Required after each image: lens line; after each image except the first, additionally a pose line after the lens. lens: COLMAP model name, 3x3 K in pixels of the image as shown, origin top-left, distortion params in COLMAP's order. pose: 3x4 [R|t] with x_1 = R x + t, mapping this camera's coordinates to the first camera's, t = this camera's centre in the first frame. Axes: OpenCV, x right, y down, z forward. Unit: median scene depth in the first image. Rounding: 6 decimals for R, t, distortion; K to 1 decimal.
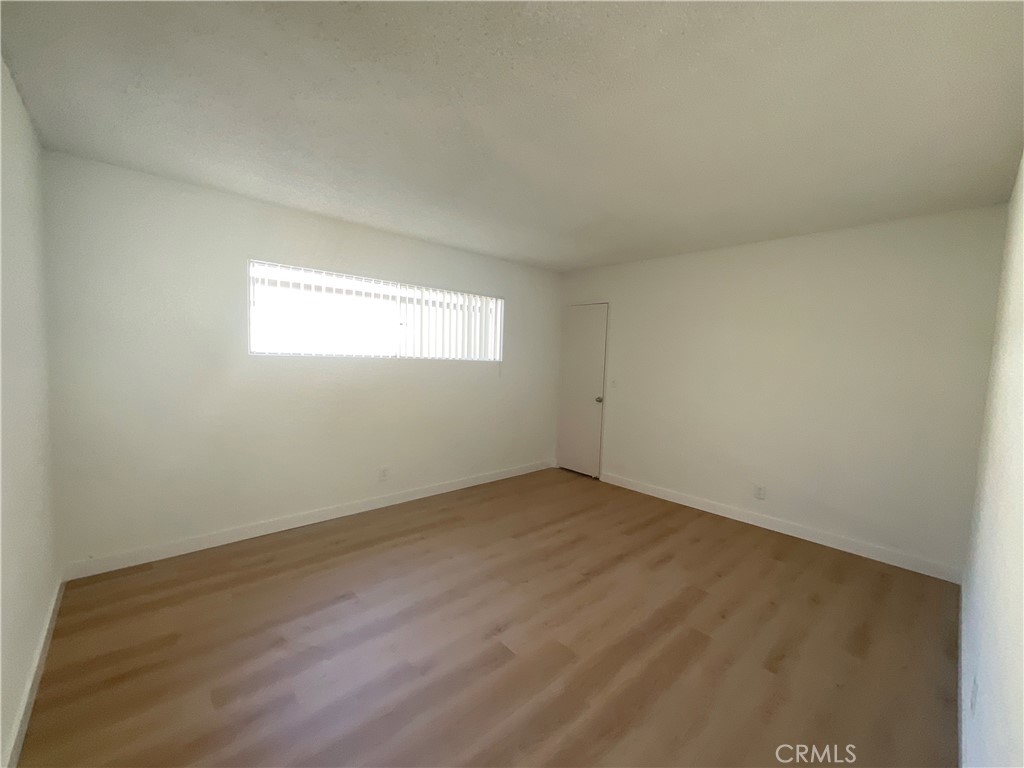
lens RADIAL K [[412.7, 0, 510.5], [0, 412.7, 382.4], [0, 0, 1]] dist [0.003355, -0.002957]
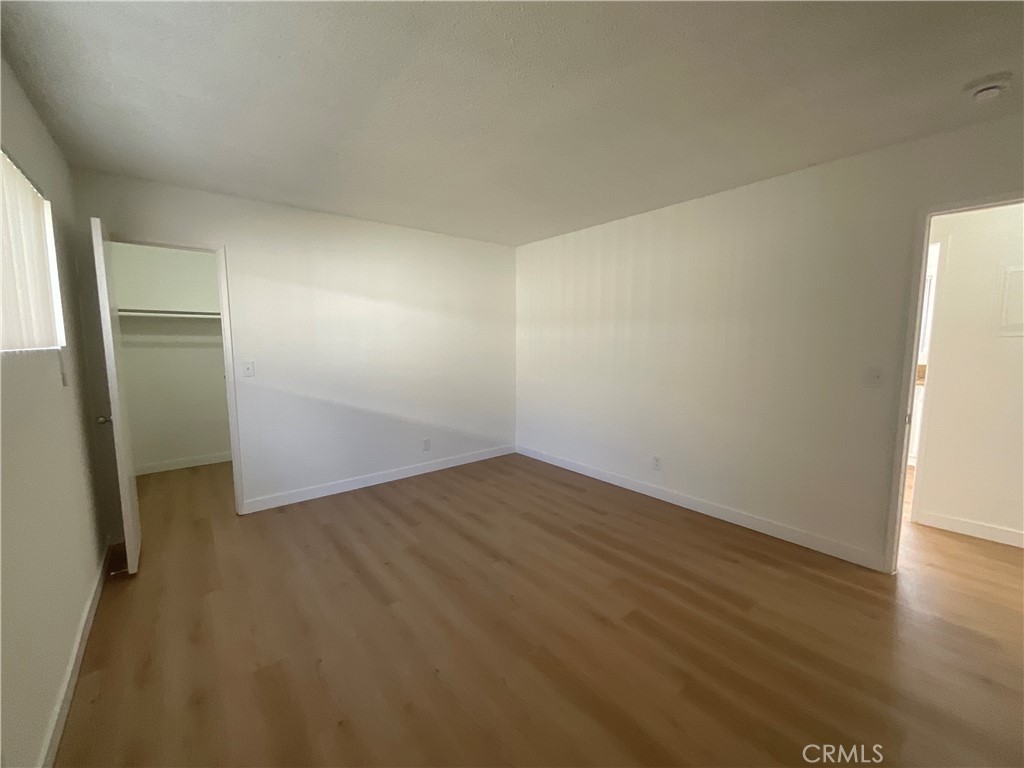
lens RADIAL K [[412.7, 0, 511.0], [0, 412.7, 384.1], [0, 0, 1]] dist [0.003355, -0.002957]
pose [[0.055433, -0.138950, 0.988747, -0.687078], [0.067769, 0.988509, 0.135117, -0.067925], [-0.996160, 0.059516, 0.064213, 0.840198]]
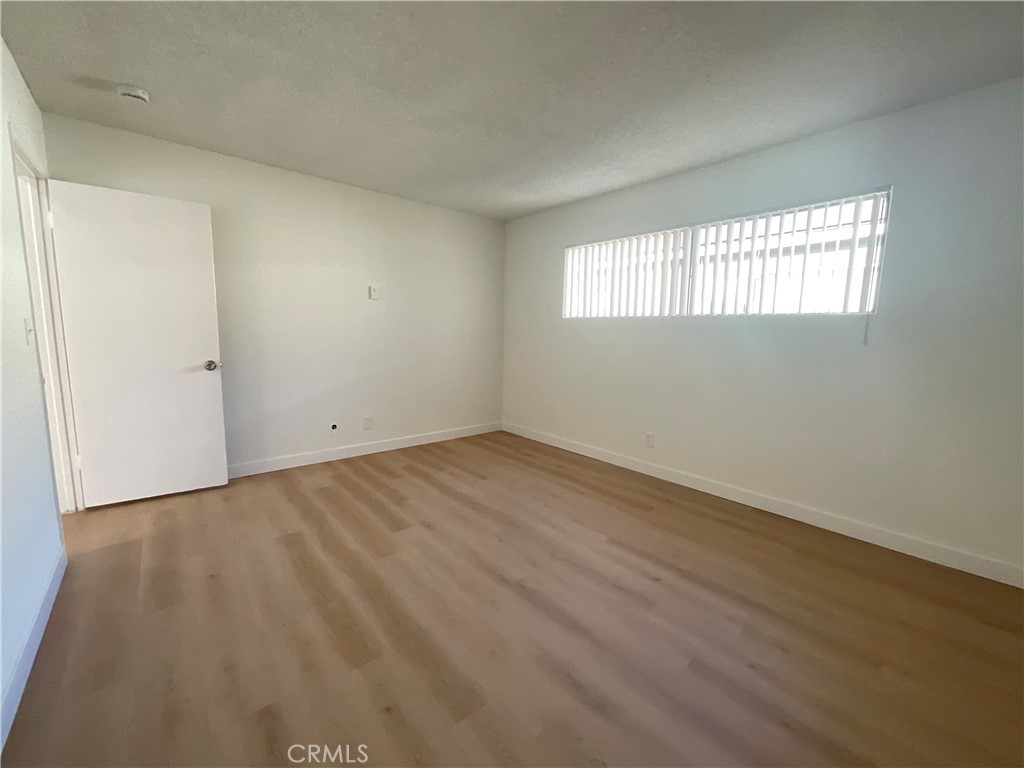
lens RADIAL K [[412.7, 0, 511.7], [0, 412.7, 385.2], [0, 0, 1]] dist [0.003355, -0.002957]
pose [[-0.038341, 0.094530, -0.994783, 0.841475], [-0.079834, 0.992043, 0.097347, 0.040905], [0.996071, 0.083149, -0.030489, 0.934543]]
